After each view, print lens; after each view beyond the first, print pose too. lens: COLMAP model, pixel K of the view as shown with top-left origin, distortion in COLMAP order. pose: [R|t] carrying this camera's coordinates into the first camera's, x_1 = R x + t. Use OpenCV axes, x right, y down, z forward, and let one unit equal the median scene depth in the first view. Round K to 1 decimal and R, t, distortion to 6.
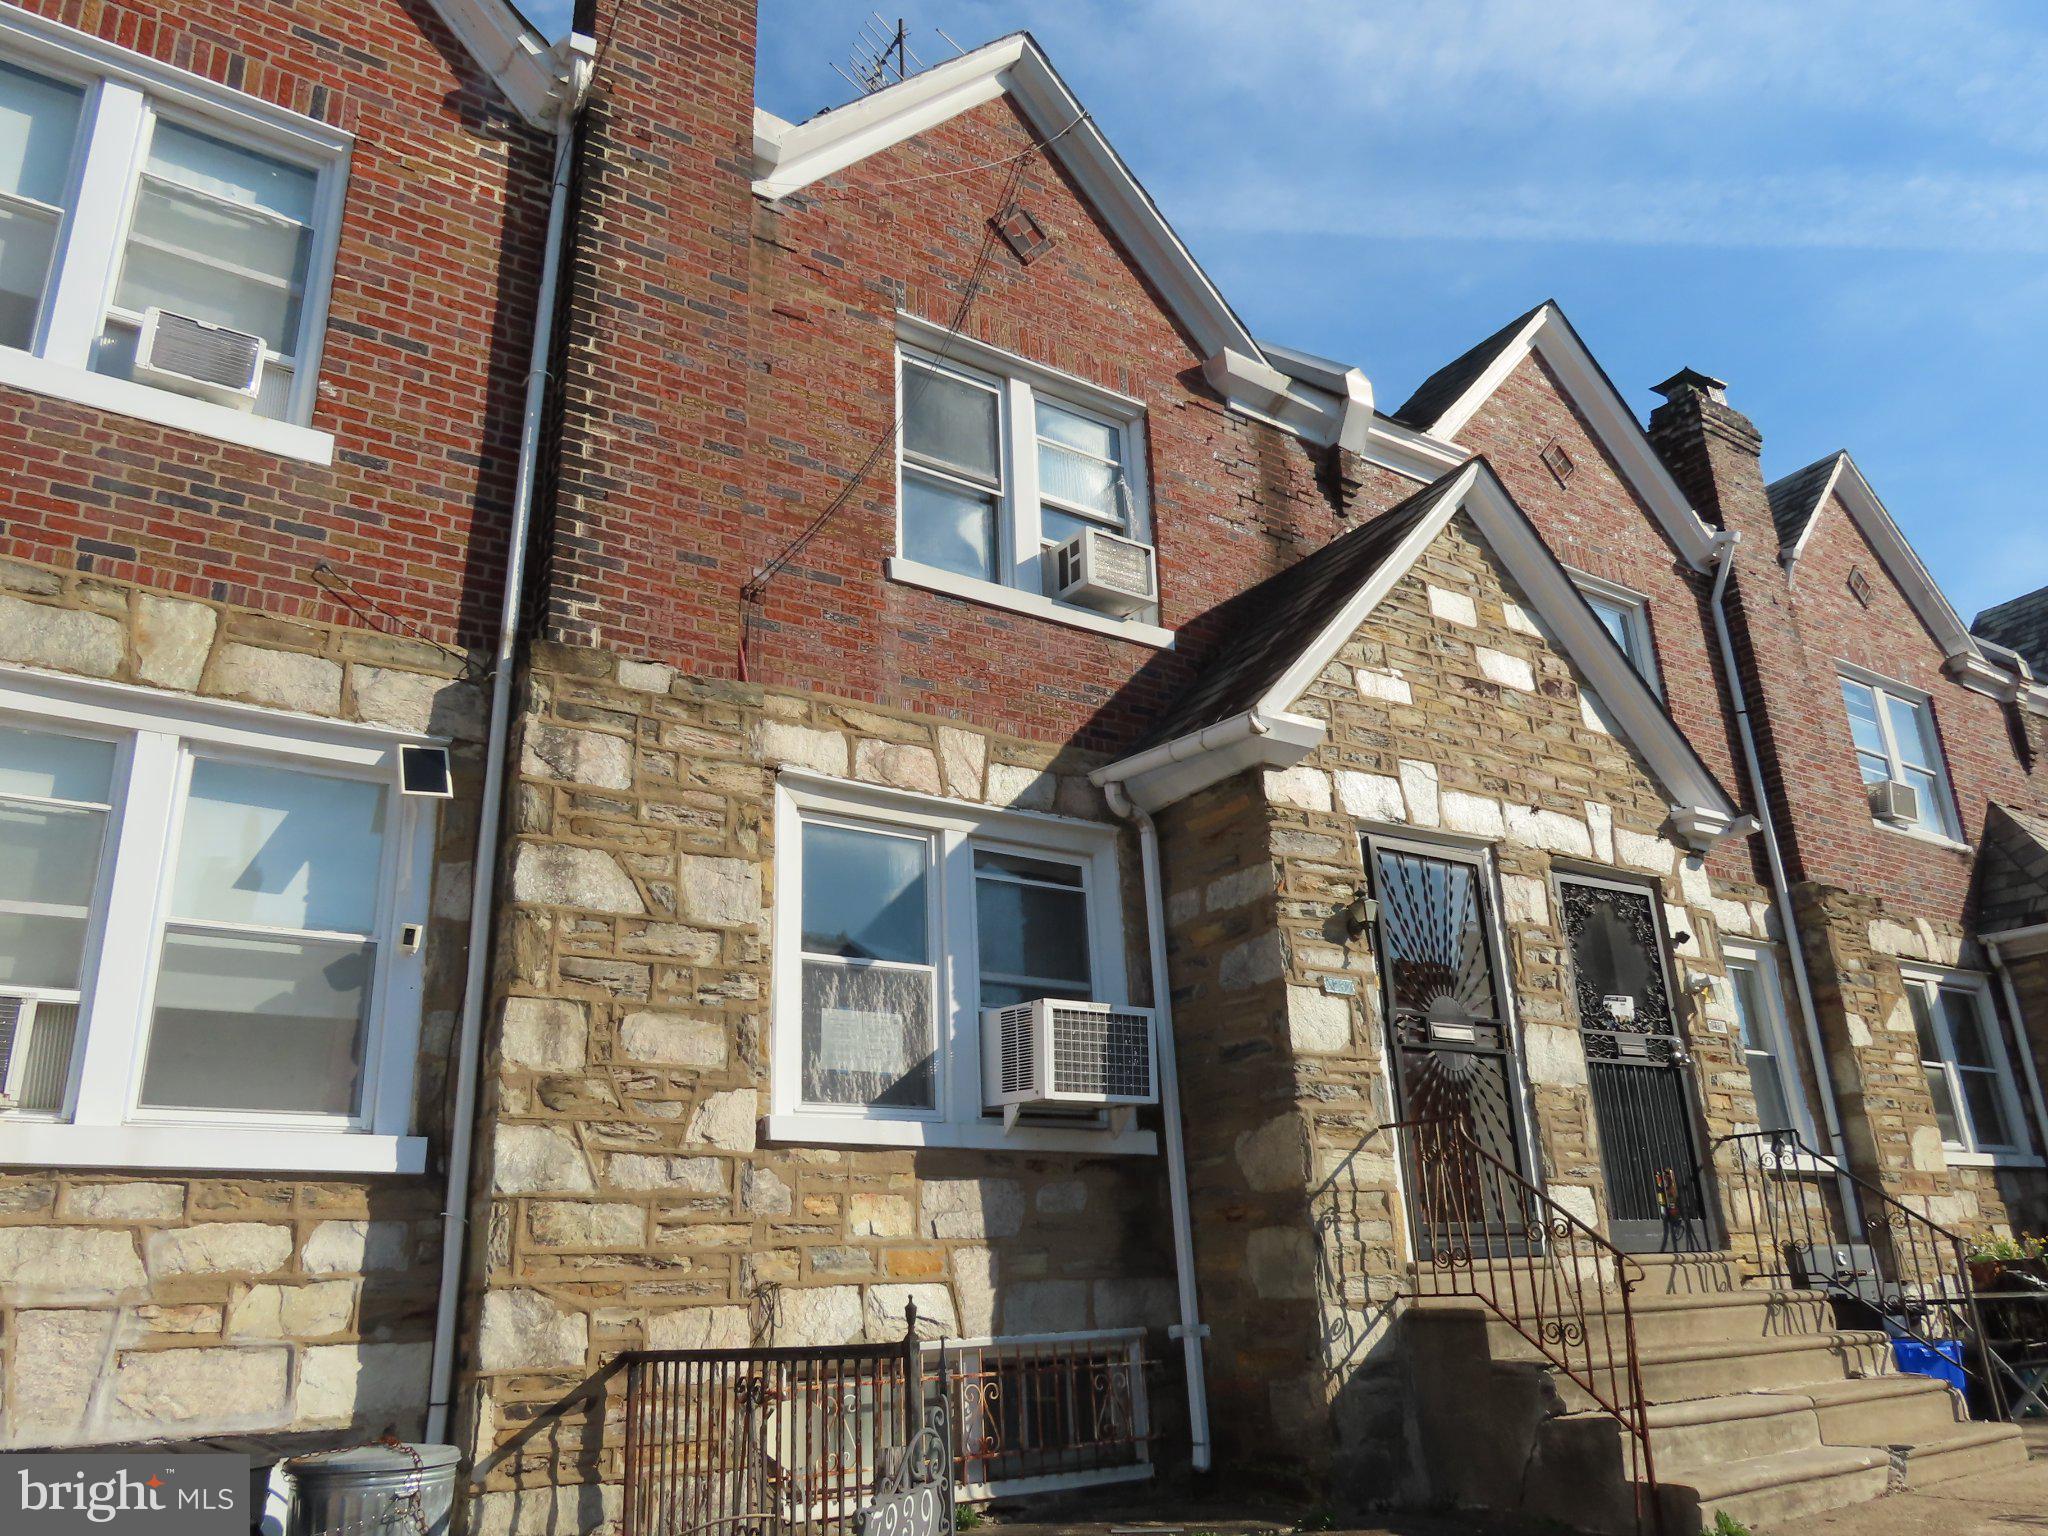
lens RADIAL K [[1539.5, 0, 1027.7], [0, 1539.5, 766.5], [0, 0, 1]] dist [0.003952, -0.003431]
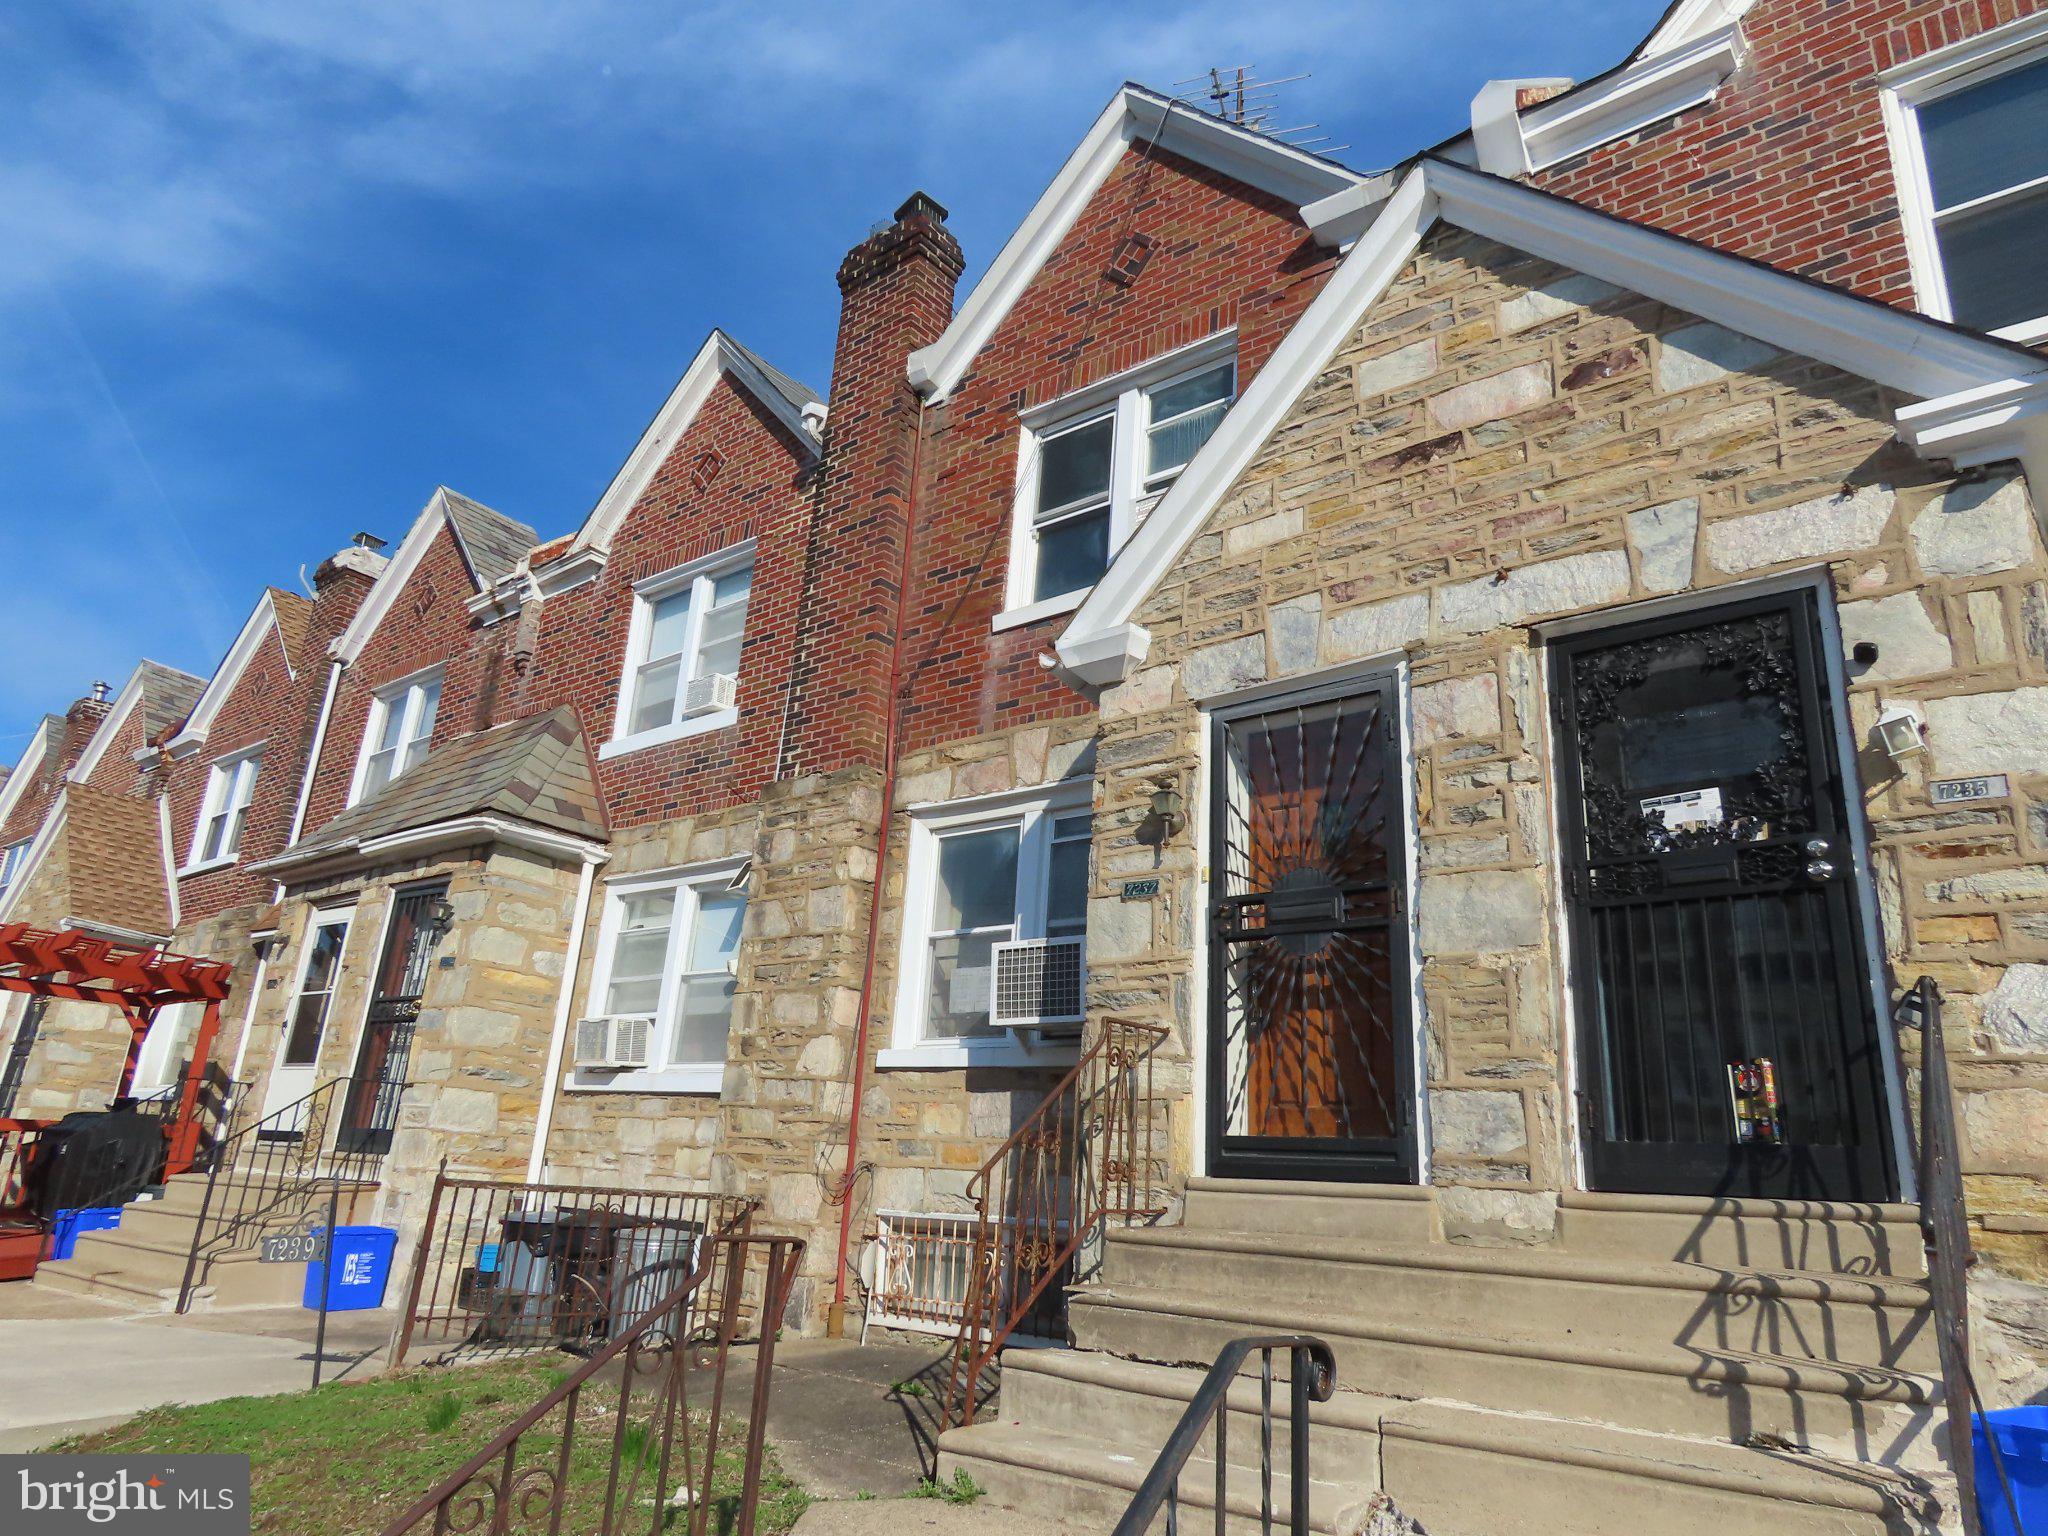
lens RADIAL K [[1283.8, 0, 1027.6], [0, 1283.8, 765.6], [0, 0, 1]] dist [0.000236, -0.001877]
pose [[0.284439, -0.245502, -0.926727, 0.970465], [0.255444, 0.951118, -0.173560, 0.194999], [0.924036, -0.187359, 0.333247, 0.694169]]
